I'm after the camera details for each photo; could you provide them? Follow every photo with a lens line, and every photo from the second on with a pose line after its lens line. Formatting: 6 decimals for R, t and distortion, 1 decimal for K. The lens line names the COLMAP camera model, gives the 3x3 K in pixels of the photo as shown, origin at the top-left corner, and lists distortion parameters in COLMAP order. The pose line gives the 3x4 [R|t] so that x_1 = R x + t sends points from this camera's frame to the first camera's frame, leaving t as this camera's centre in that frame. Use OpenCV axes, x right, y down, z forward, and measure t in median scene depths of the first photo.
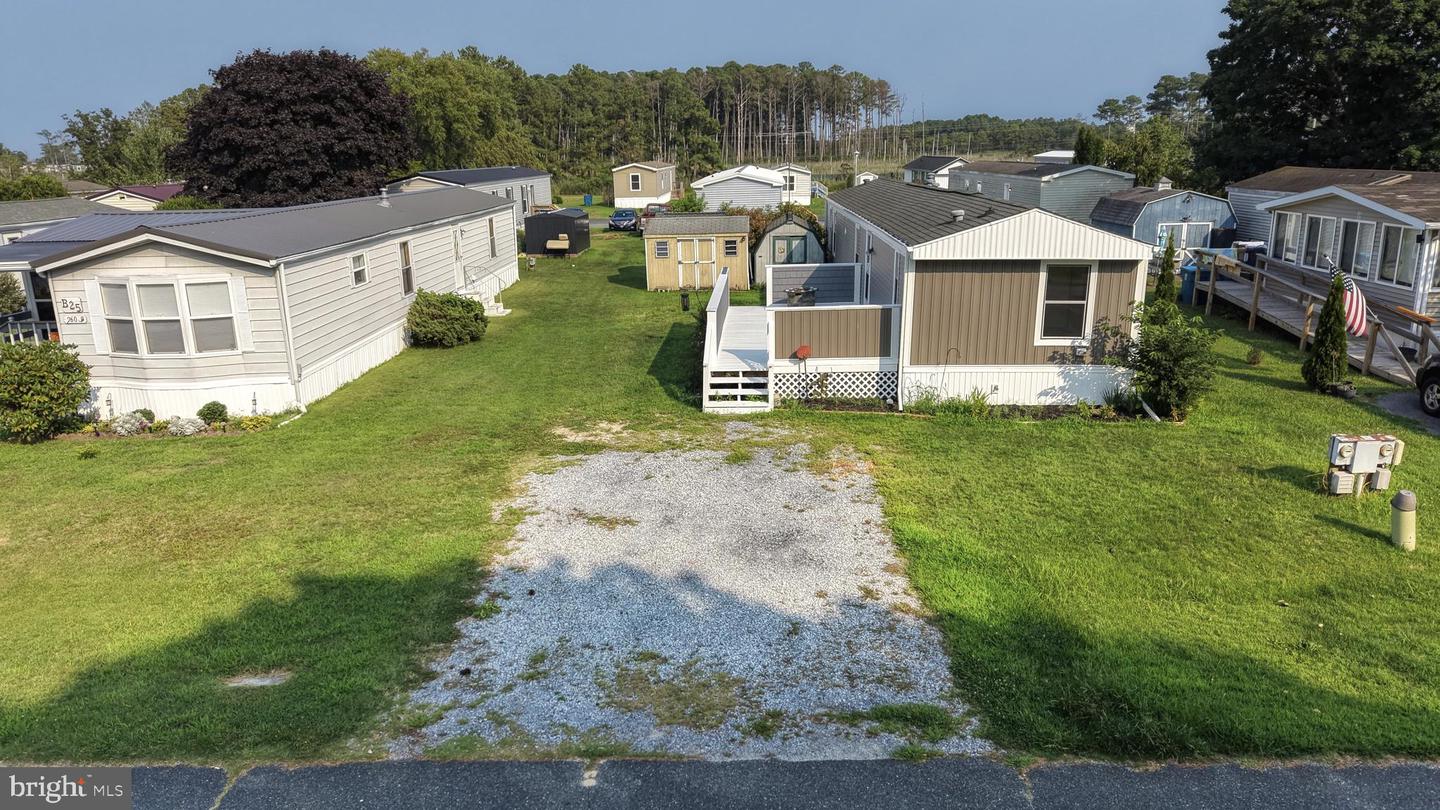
lens RADIAL K [[956.8, 0, 722.8], [0, 956.8, 412.3], [0, 0, 1]] dist [0.081192, -0.112204]
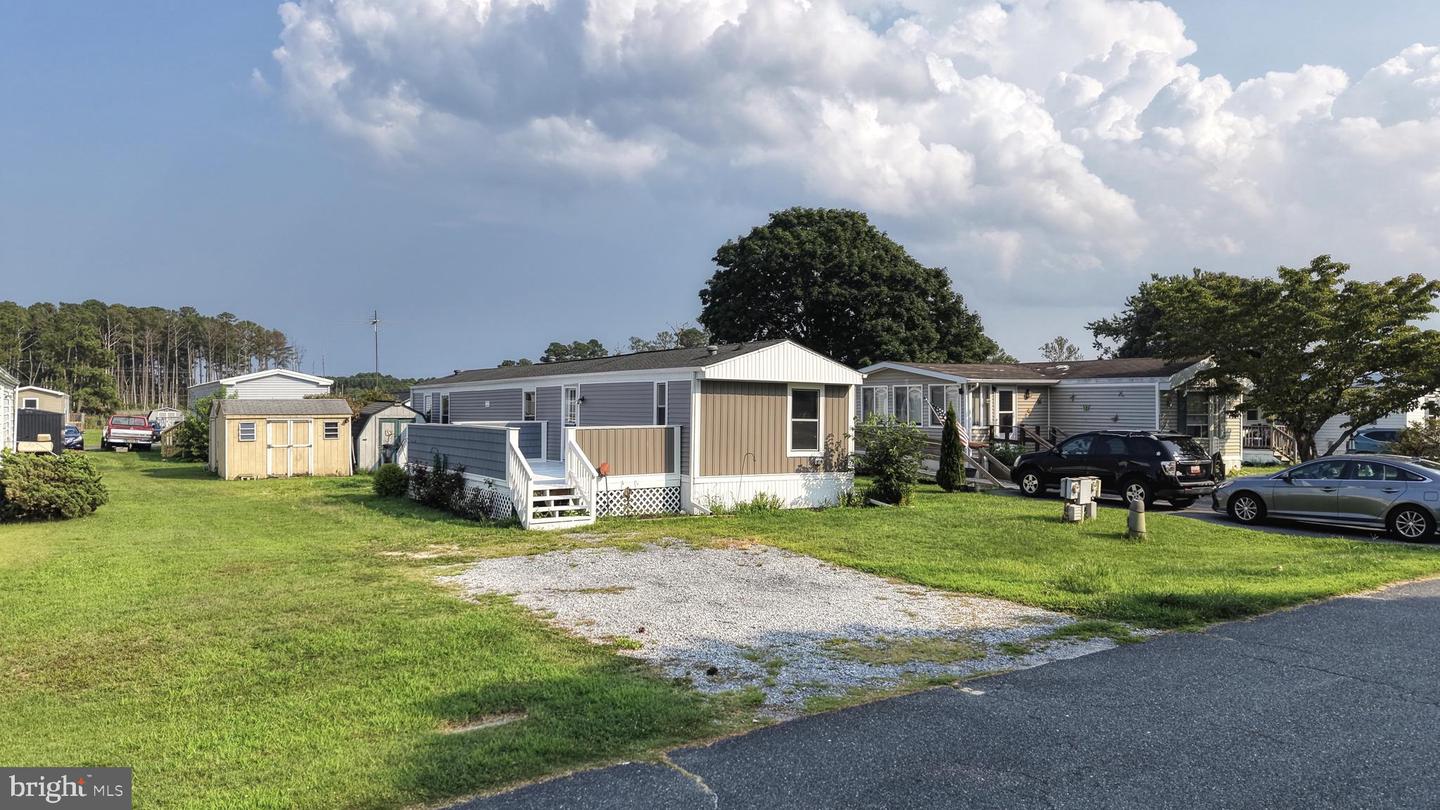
lens RADIAL K [[949.8, 0, 729.7], [0, 949.8, 410.8], [0, 0, 1]] dist [0.054716, -0.071632]
pose [[0.816431, 0.015540, 0.577234, -0.389308], [0.135934, 0.966373, -0.218279, 0.115596], [-0.561215, 0.256676, 0.786864, 0.112519]]
